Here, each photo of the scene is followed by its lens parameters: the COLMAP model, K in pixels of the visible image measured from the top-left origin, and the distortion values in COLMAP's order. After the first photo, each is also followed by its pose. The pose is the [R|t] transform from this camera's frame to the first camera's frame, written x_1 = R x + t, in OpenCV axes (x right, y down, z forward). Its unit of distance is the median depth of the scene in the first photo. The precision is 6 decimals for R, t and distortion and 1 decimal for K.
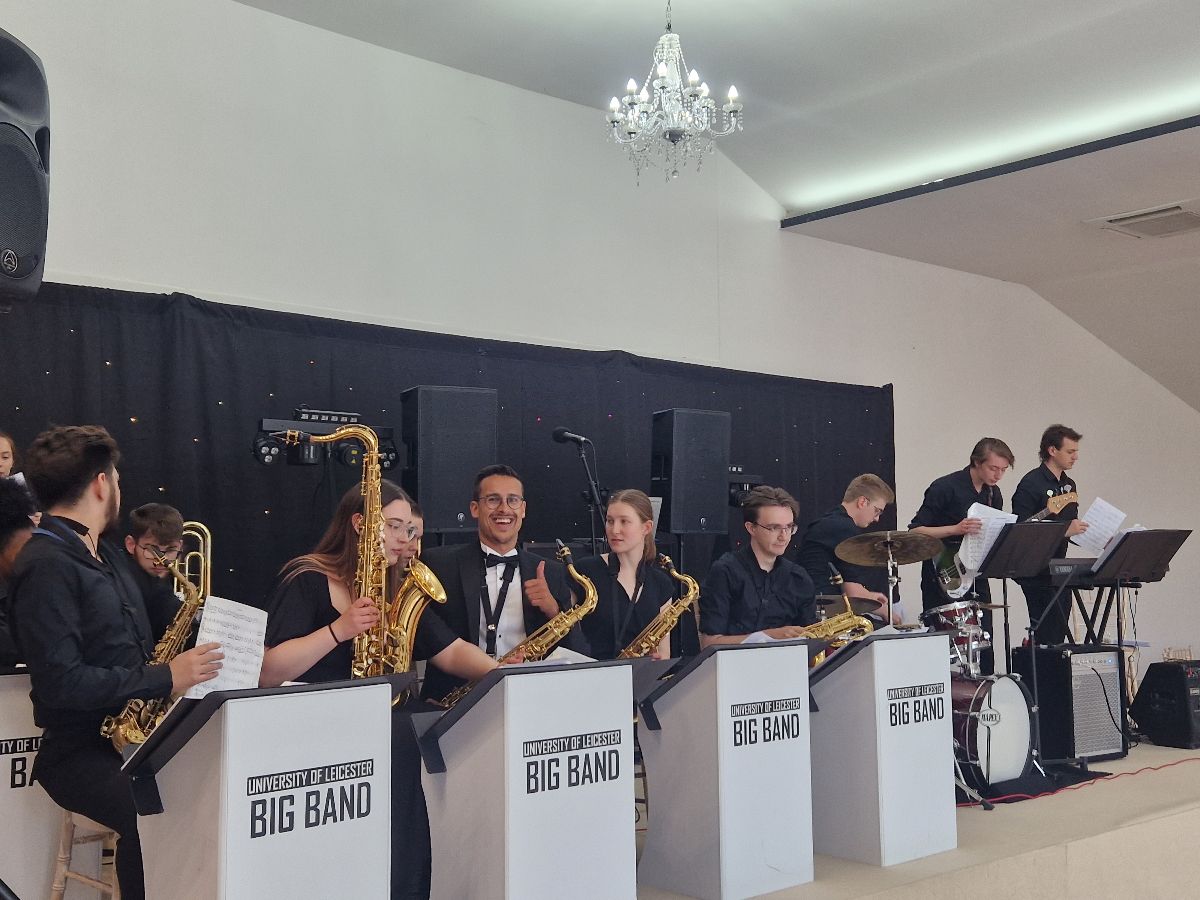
lens RADIAL K [[811.7, 0, 606.3], [0, 811.7, 452.2], [0, 0, 1]] dist [0.074319, -0.071190]
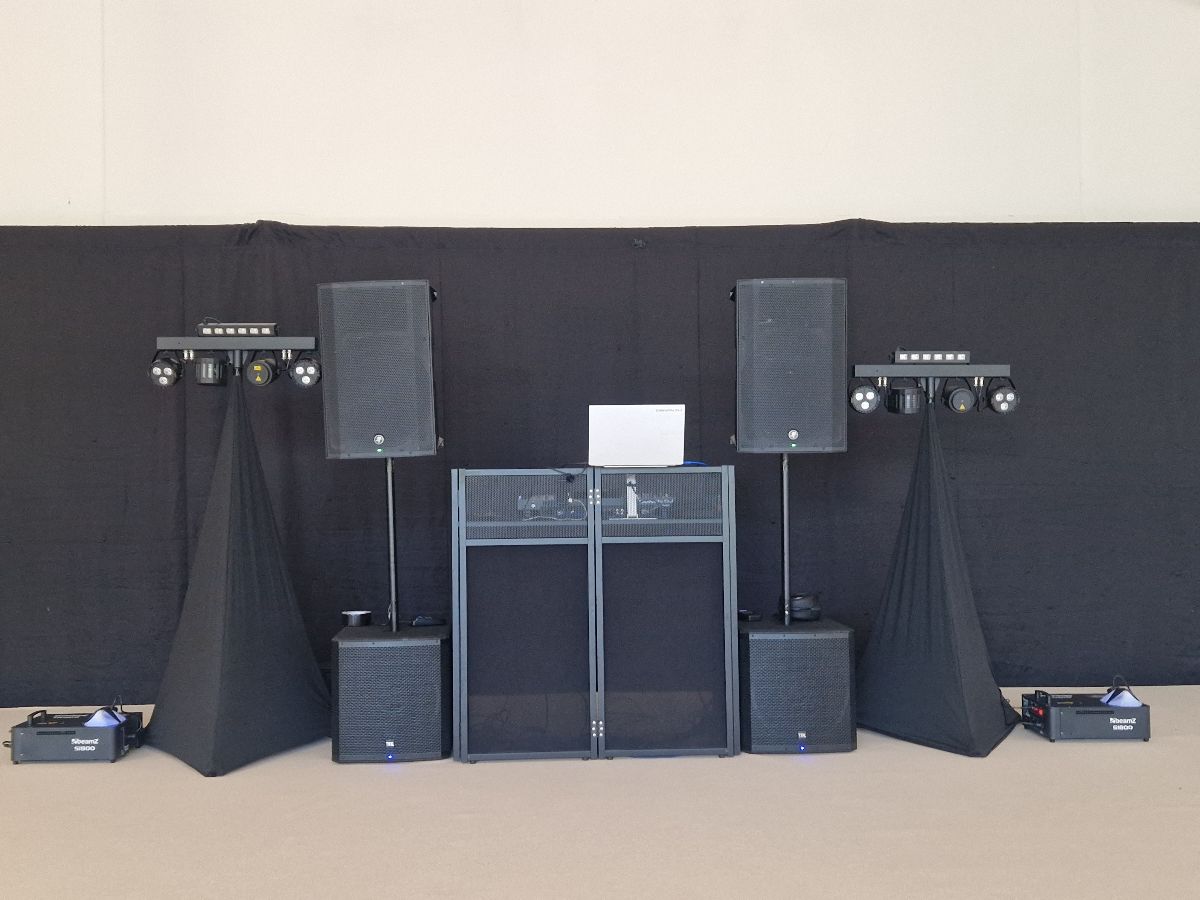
lens RADIAL K [[811.7, 0, 606.3], [0, 811.7, 452.2], [0, 0, 1]] dist [0.074319, -0.071190]
pose [[0.897078, -0.022443, -0.441302, 0.406032], [0.068365, 0.993733, 0.088435, 0.037230], [0.436552, -0.109502, 0.892990, 0.367285]]
